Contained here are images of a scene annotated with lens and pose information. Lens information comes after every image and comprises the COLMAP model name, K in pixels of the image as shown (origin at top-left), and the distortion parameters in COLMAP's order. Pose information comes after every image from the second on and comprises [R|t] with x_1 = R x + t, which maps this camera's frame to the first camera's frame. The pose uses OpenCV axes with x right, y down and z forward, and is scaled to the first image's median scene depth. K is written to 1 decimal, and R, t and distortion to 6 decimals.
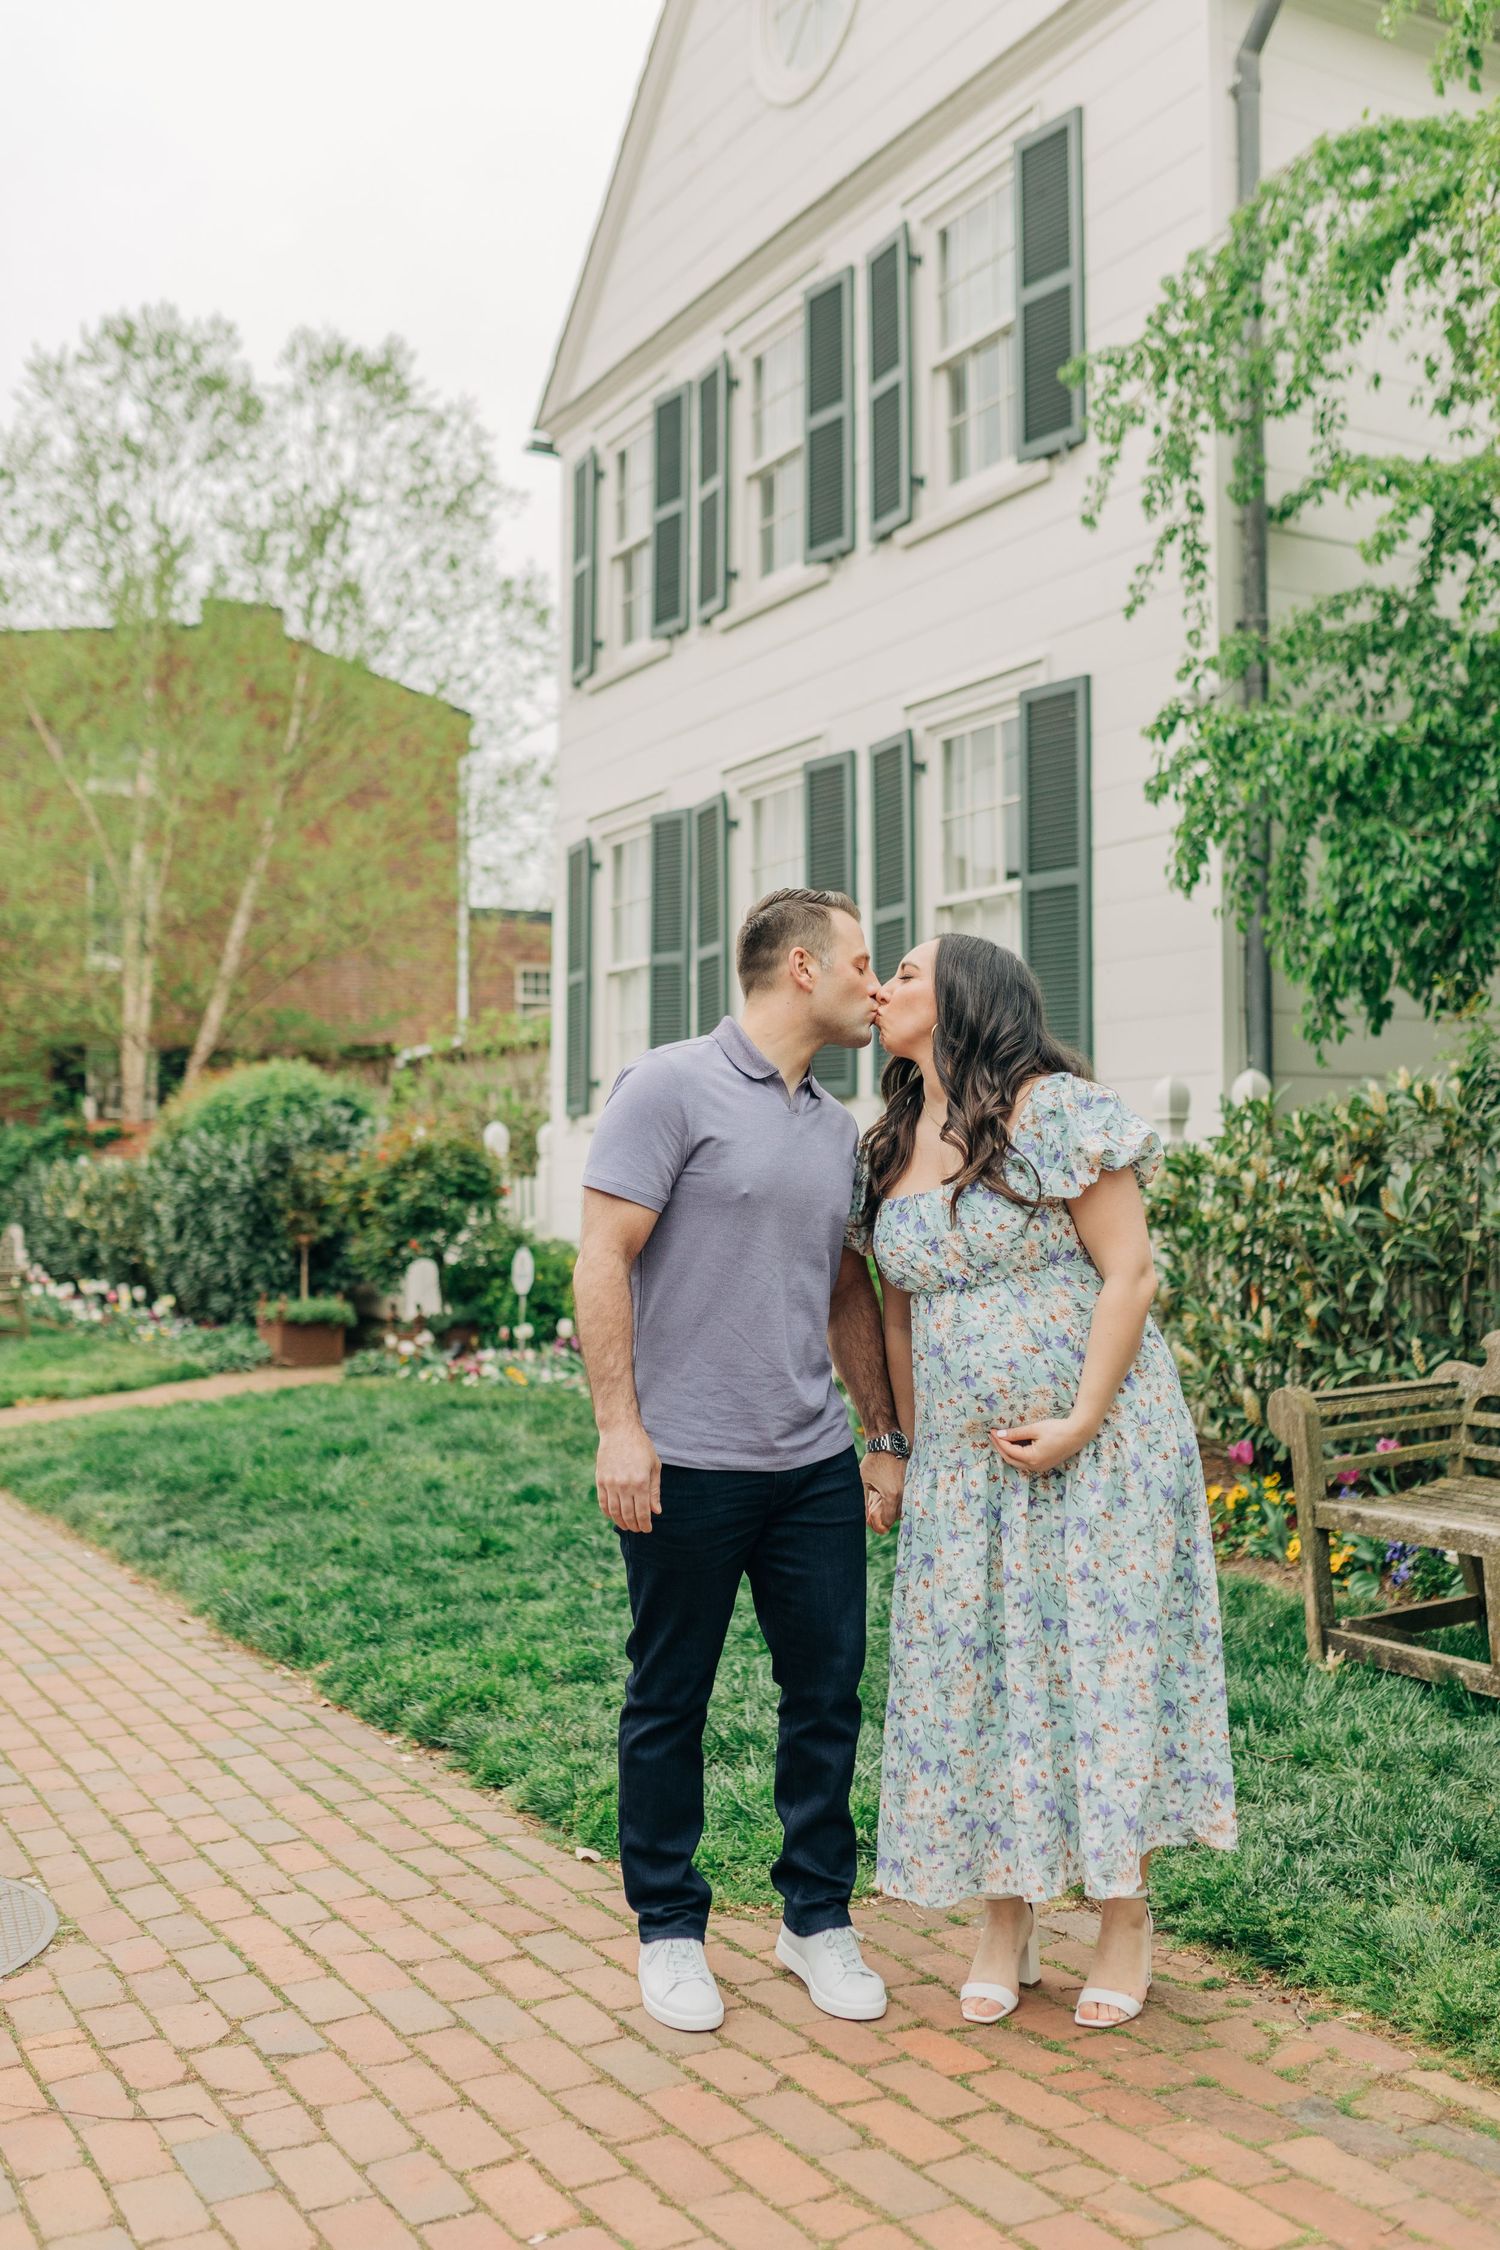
lens RADIAL K [[2371.6, 0, 730.4], [0, 2371.6, 1114.2], [0, 0, 1]] dist [-0.017064, 0.000000]
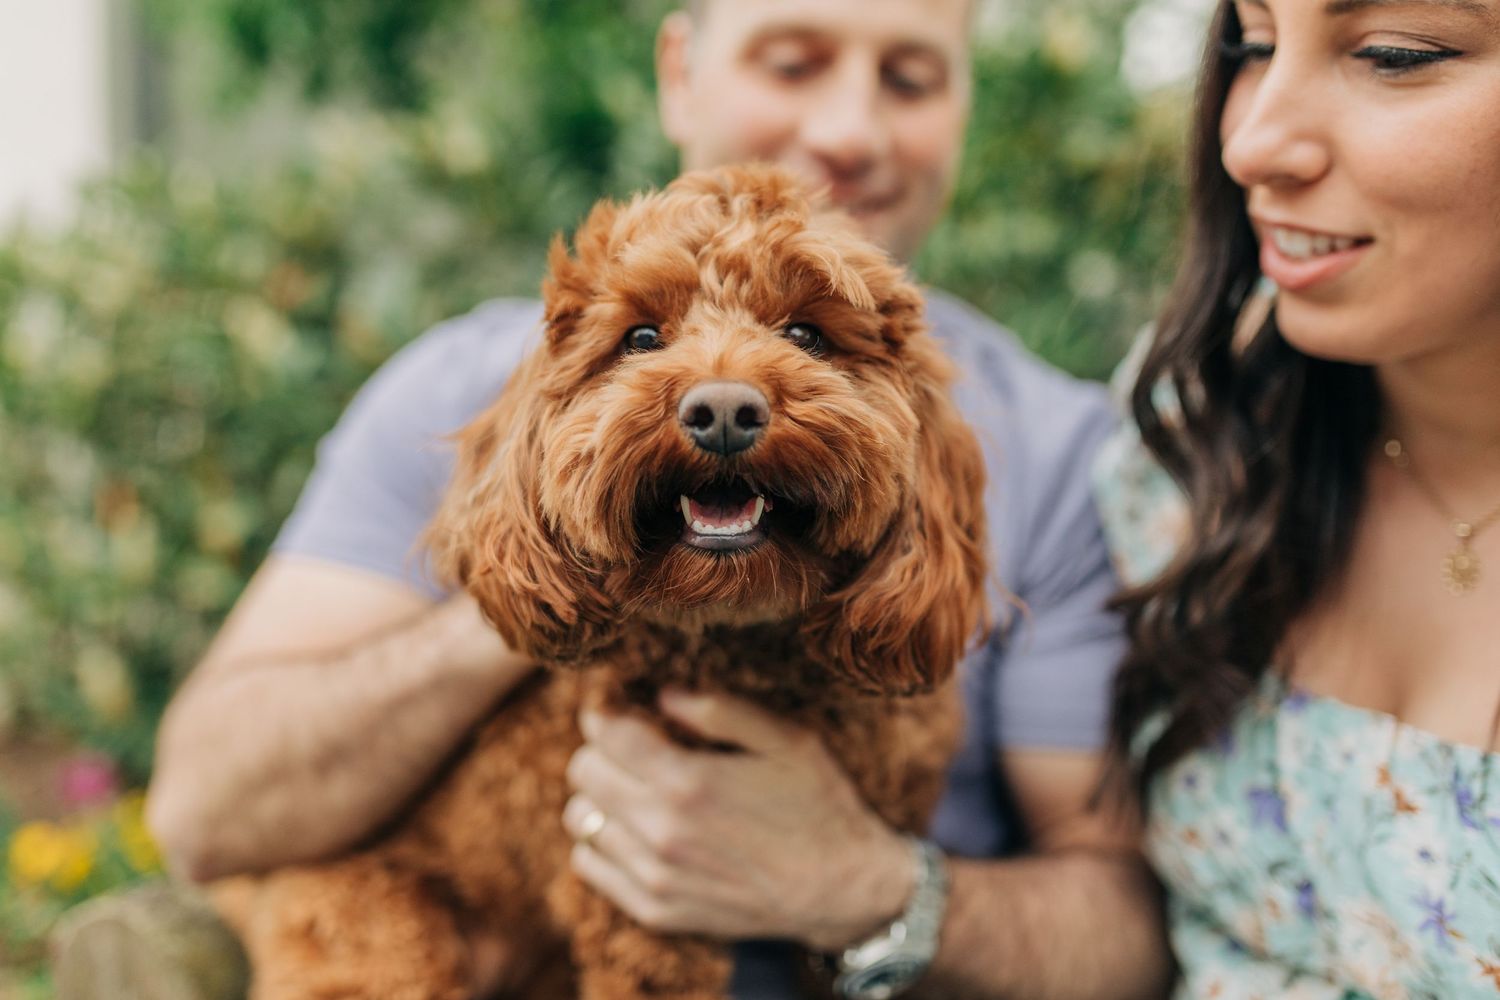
lens RADIAL K [[1510.6, 0, 755.9], [0, 1510.6, 496.0], [0, 0, 1]] dist [0.003578, 0.000000]
pose [[0.841534, -0.061565, 0.536685, 0.140351], [0.005106, 0.994347, 0.106057, 0.035443], [-0.540181, -0.086510, 0.837091, 0.566824]]
